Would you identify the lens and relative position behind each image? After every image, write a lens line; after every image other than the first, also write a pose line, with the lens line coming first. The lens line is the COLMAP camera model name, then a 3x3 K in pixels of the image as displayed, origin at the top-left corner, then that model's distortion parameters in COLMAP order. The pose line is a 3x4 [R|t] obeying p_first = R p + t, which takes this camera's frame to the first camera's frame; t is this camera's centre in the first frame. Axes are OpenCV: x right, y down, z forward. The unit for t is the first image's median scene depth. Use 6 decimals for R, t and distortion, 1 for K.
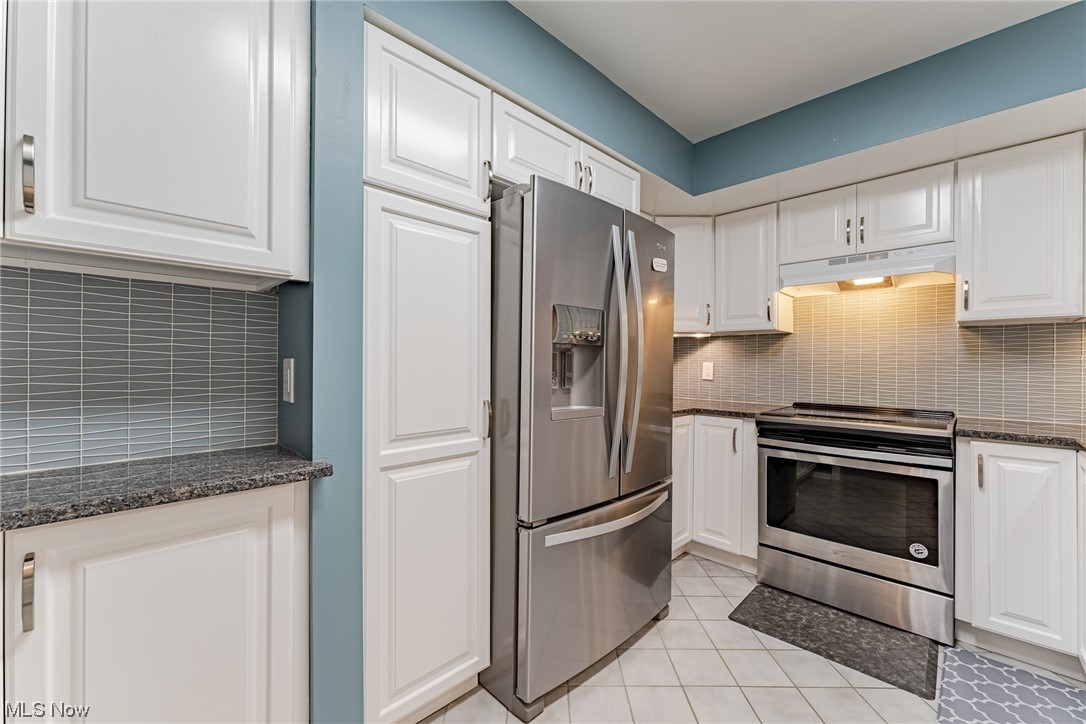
lens RADIAL K [[435.1, 0, 546.7], [0, 435.1, 360.8], [0, 0, 1]] dist [-0.000360, 0.000498]
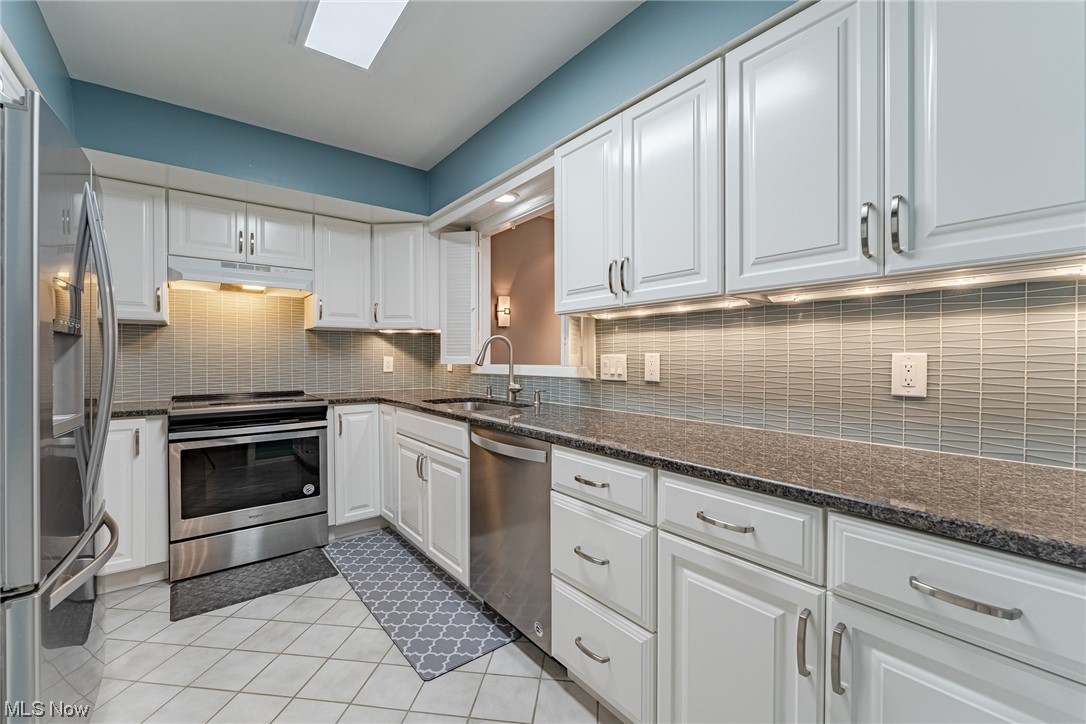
lens RADIAL K [[435.1, 0, 536.1], [0, 435.1, 363.1], [0, 0, 1]] dist [-0.000360, 0.000498]
pose [[0.153483, -0.020098, 0.987947, -0.345733], [-0.001354, 0.999788, 0.020550, -0.000611], [-0.988150, -0.004492, 0.153424, 0.051429]]
